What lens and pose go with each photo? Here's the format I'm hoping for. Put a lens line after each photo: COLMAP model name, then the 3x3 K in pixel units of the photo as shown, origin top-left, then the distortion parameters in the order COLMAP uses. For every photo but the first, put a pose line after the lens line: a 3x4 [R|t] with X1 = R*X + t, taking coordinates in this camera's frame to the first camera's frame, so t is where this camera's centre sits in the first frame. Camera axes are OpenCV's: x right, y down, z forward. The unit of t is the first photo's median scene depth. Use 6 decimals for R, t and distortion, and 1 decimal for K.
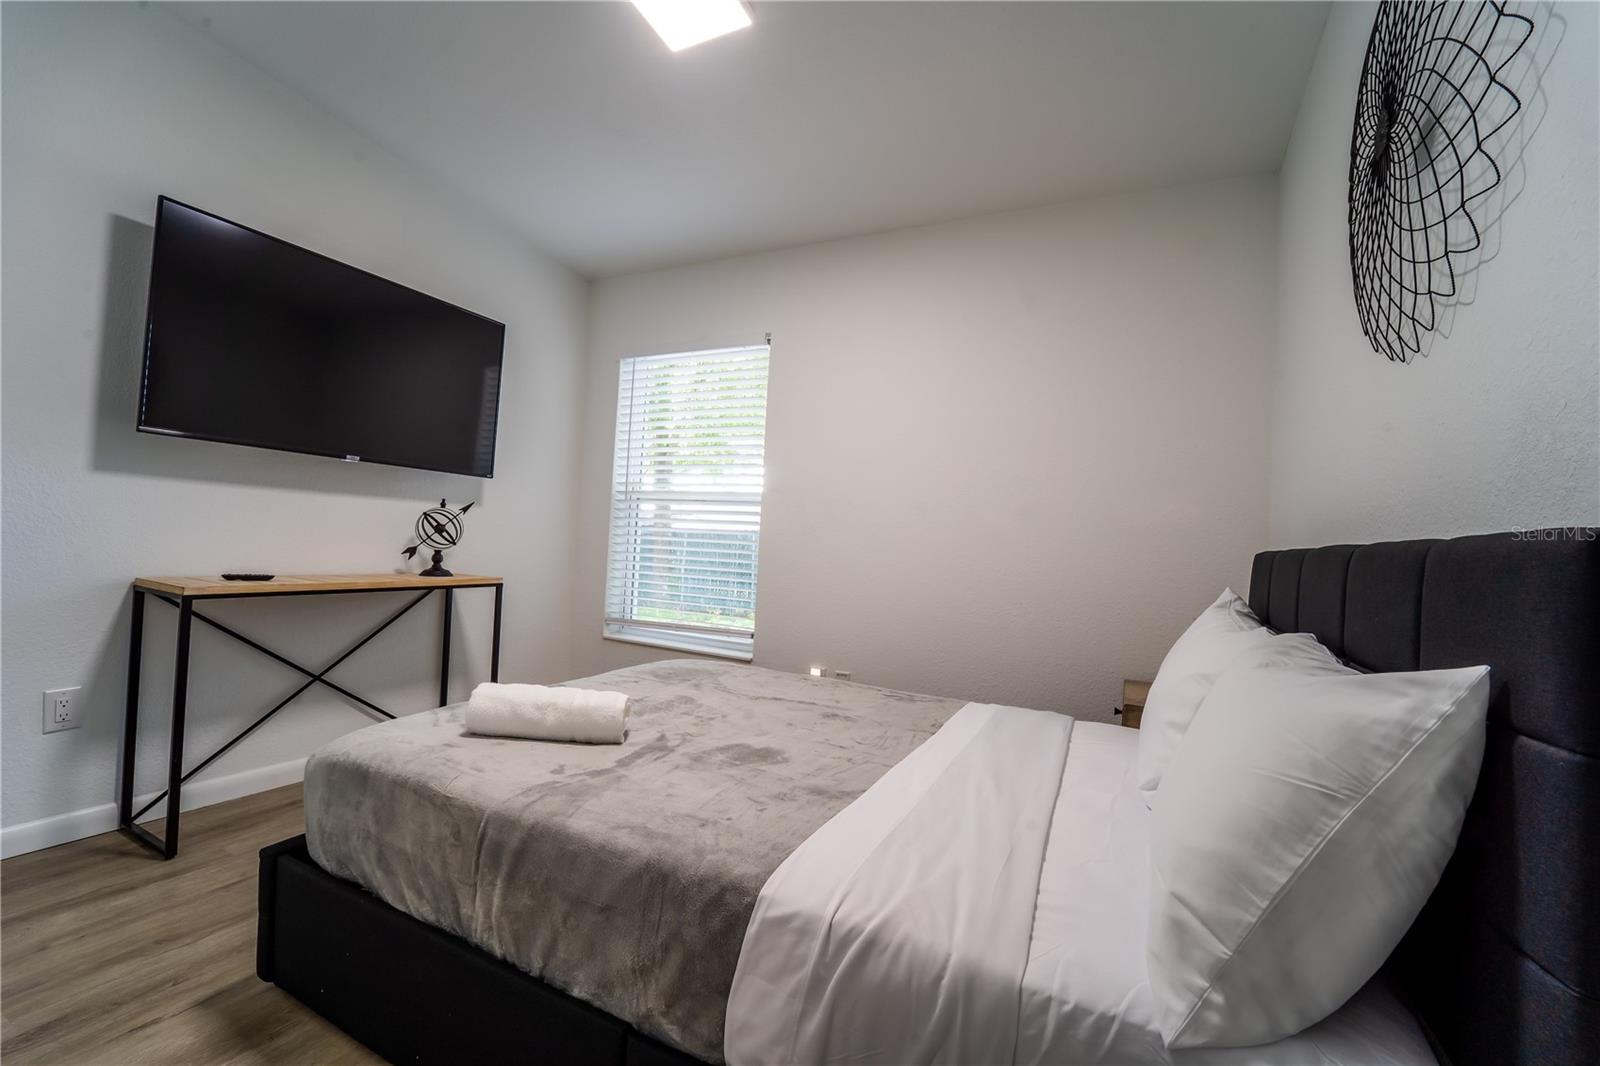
lens RADIAL K [[656.5, 0, 796.4], [0, 656.5, 532.7], [0, 0, 1]] dist [-0.023672, -0.000028]
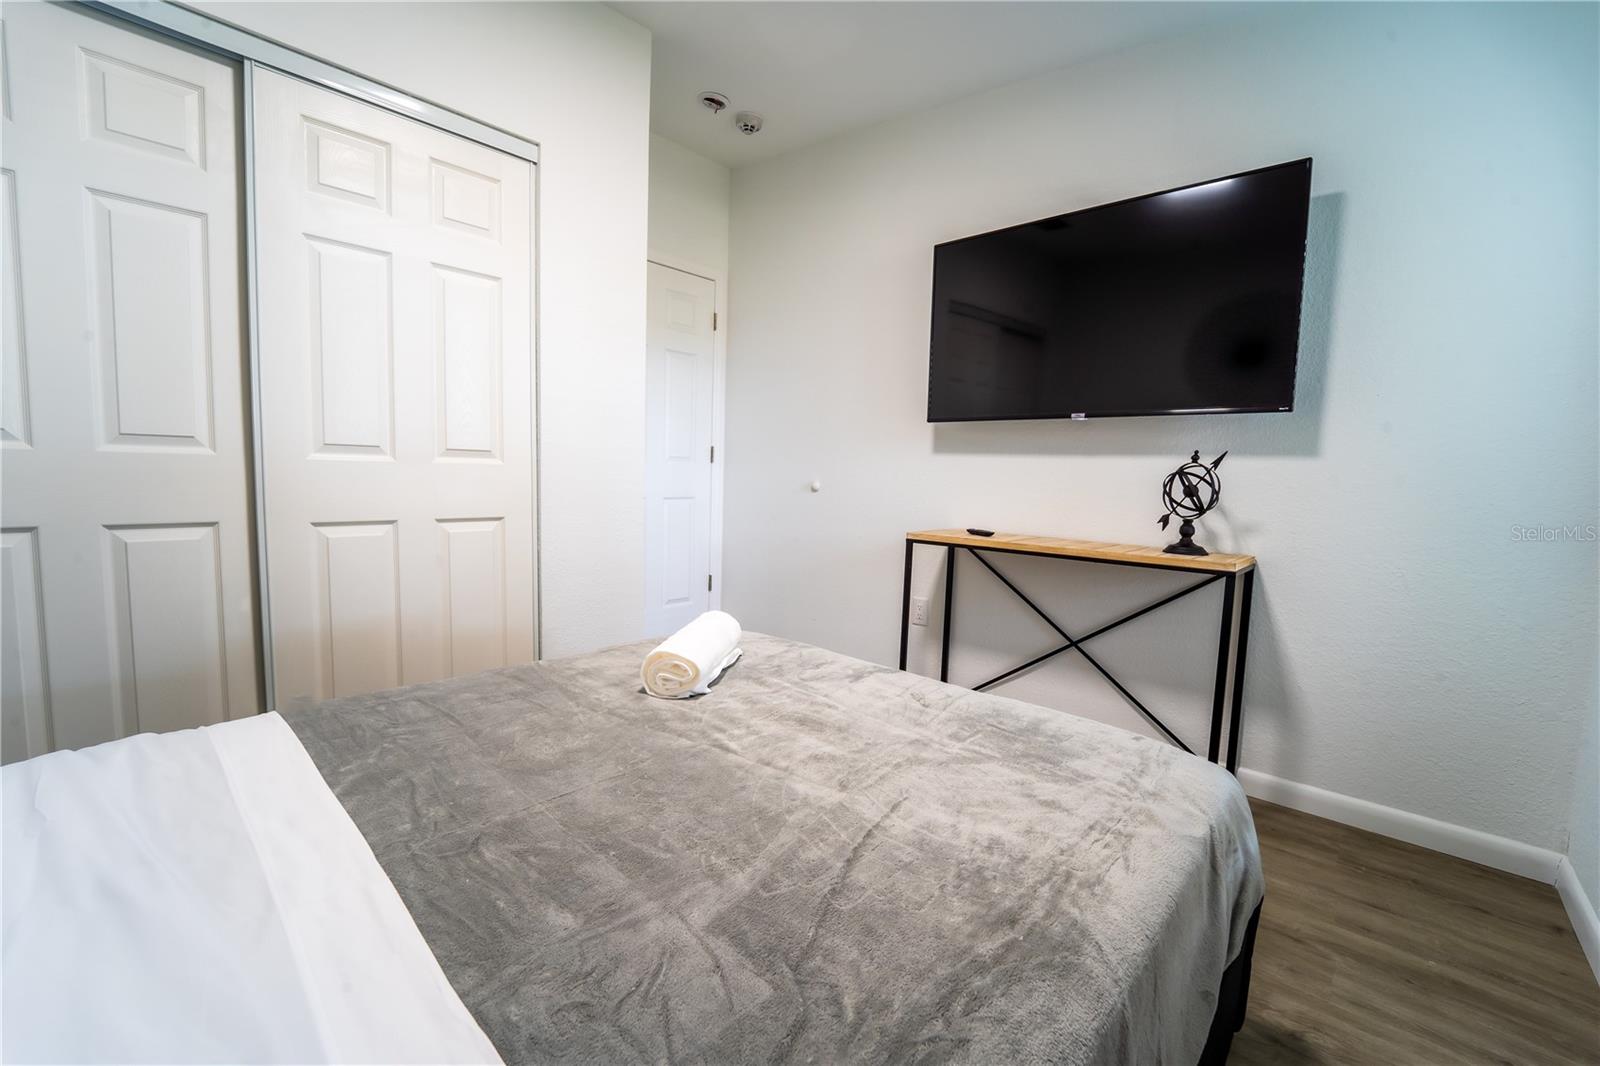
lens RADIAL K [[656.5, 0, 796.4], [0, 656.5, 532.7], [0, 0, 1]] dist [-0.023672, -0.000028]
pose [[-0.281651, 0.026992, -0.959137, 0.300077], [-0.026393, 0.999008, 0.035864, 0.026902], [0.959154, 0.035415, -0.280659, 0.781500]]
